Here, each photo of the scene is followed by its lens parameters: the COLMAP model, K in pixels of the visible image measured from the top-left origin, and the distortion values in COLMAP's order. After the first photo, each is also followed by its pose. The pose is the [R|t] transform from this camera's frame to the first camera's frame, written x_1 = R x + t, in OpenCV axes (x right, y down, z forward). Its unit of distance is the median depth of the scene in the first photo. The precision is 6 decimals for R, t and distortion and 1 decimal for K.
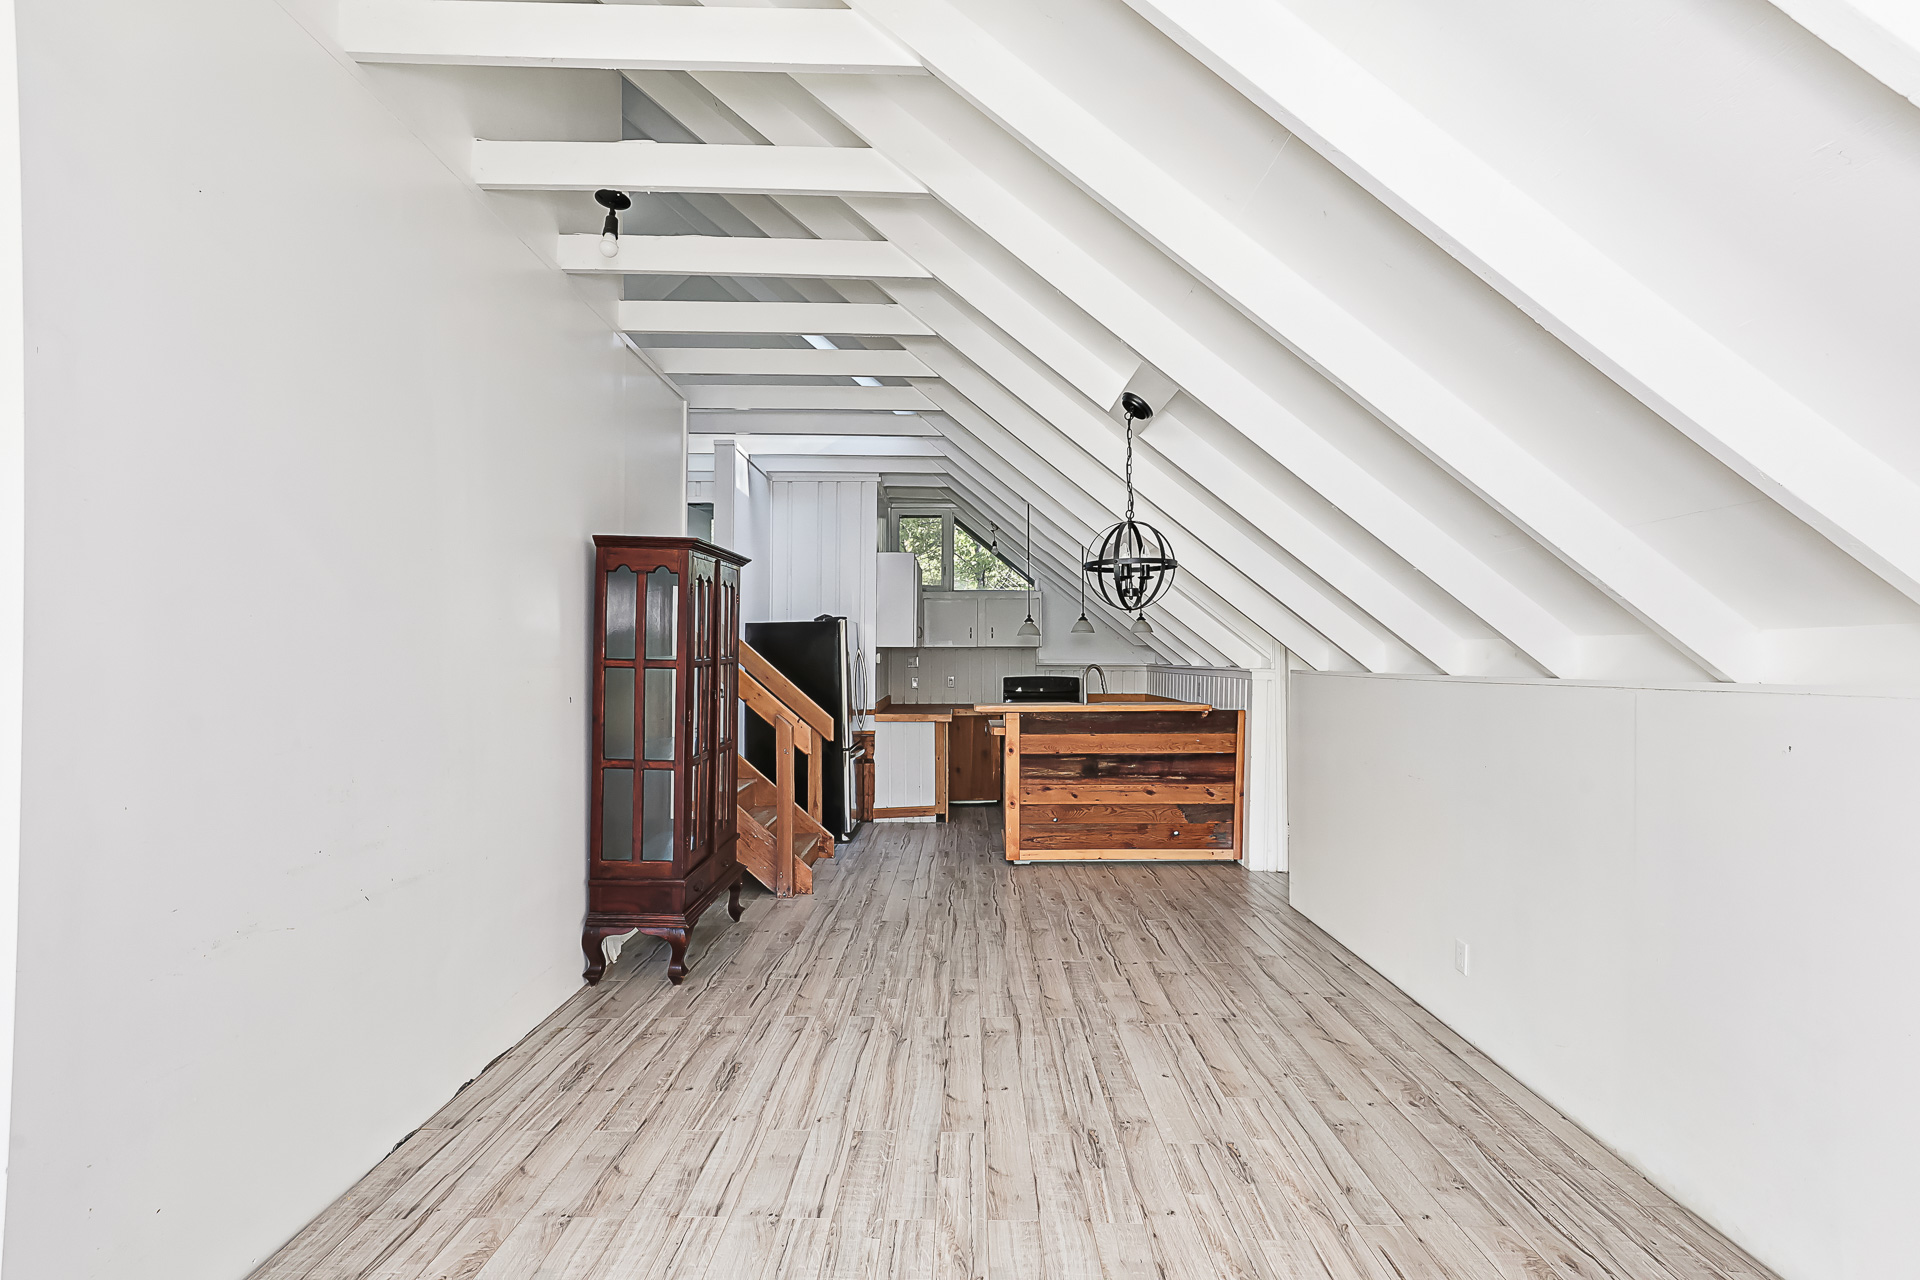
lens RADIAL K [[882.1, 0, 966.0], [0, 882.1, 634.0], [0, 0, 1]] dist [0.004023, 0.000858]
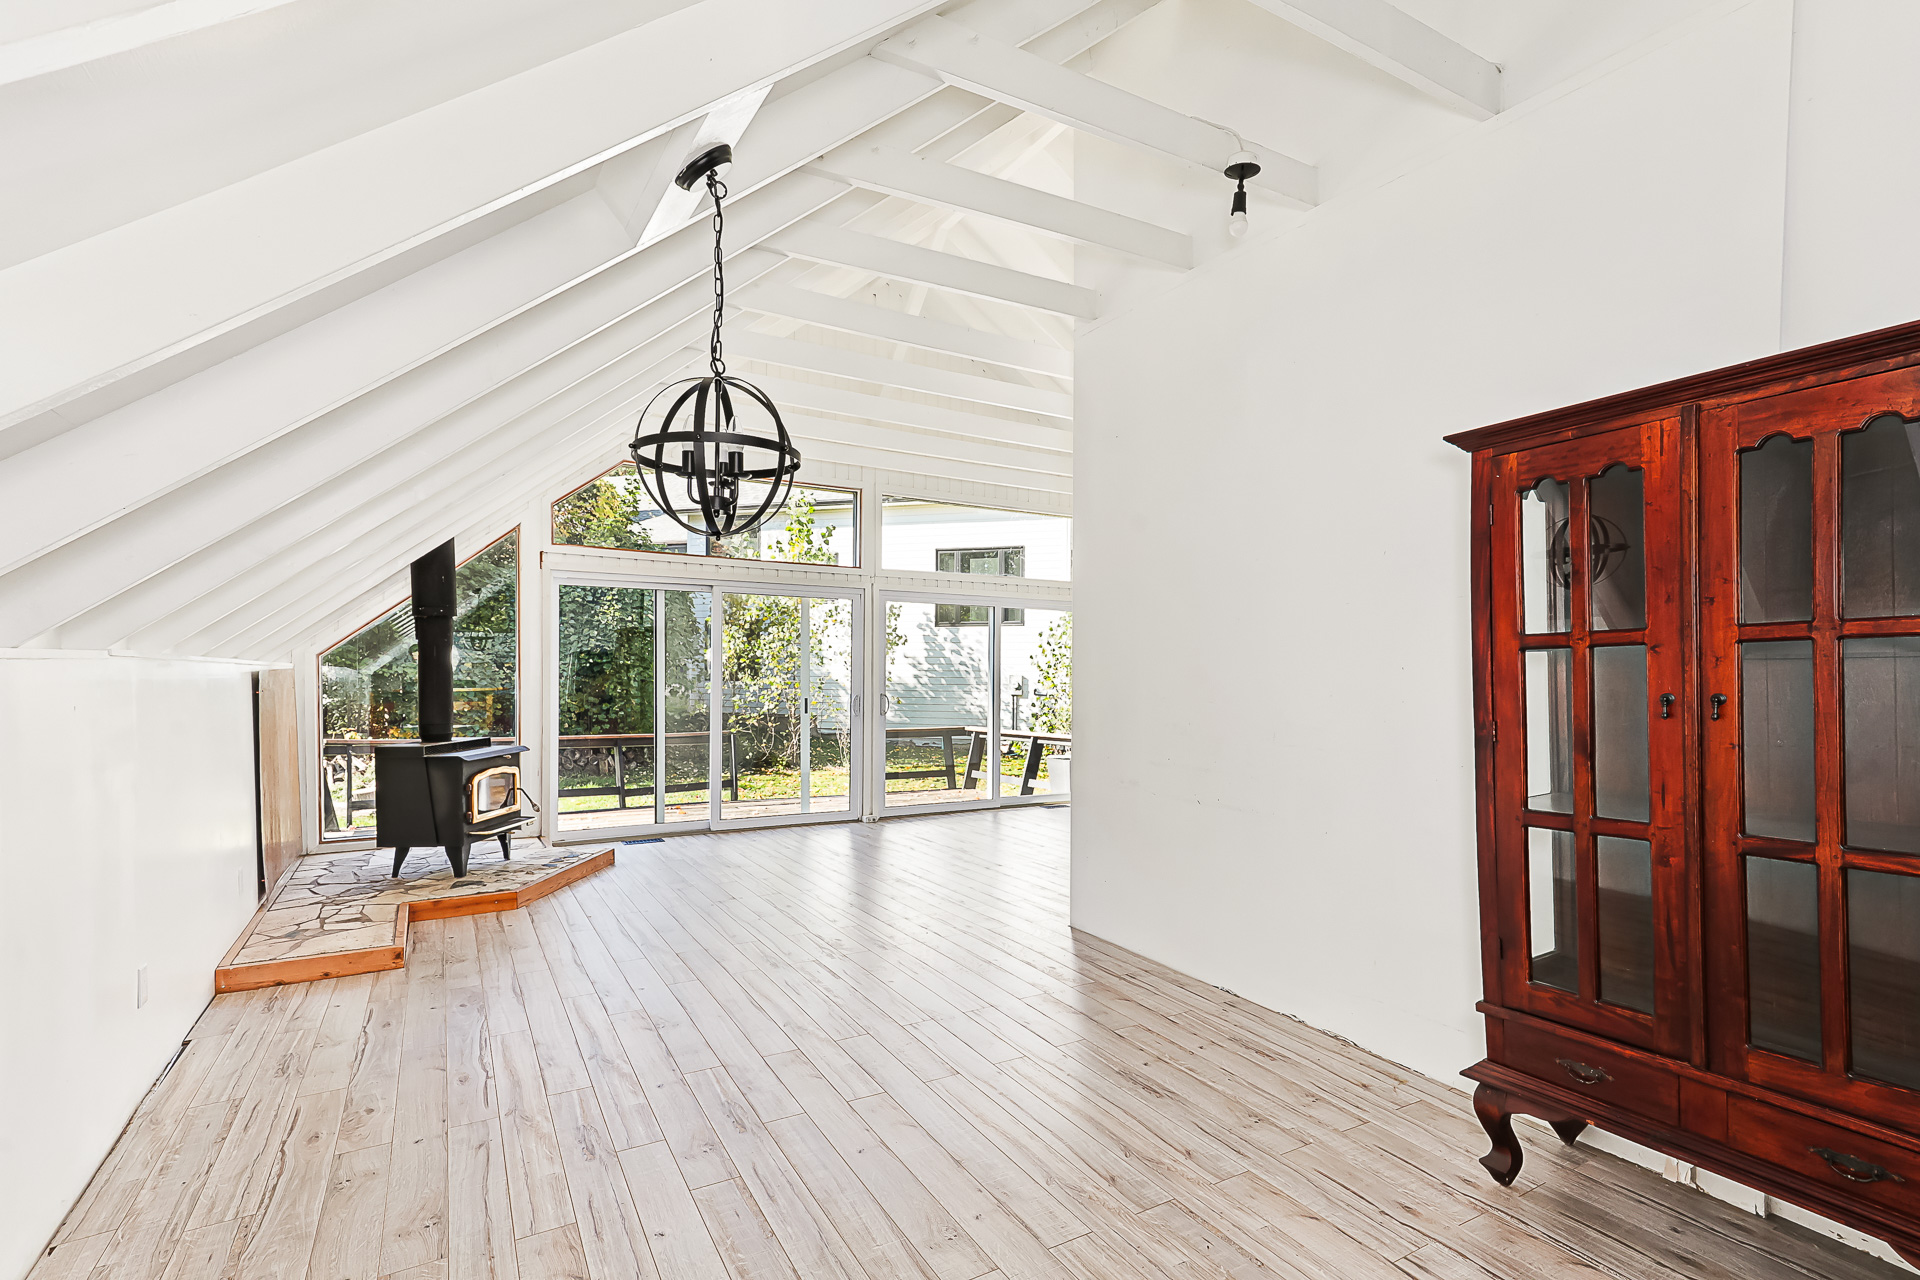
lens RADIAL K [[882.1, 0, 963.3], [0, 882.1, 653.2], [0, 0, 1]] dist [0.004023, 0.000858]
pose [[-0.861013, -0.013572, -0.508402, 0.388298], [0.008570, 0.999115, -0.041185, 0.082921], [0.508511, -0.039818, -0.860134, 1.776122]]
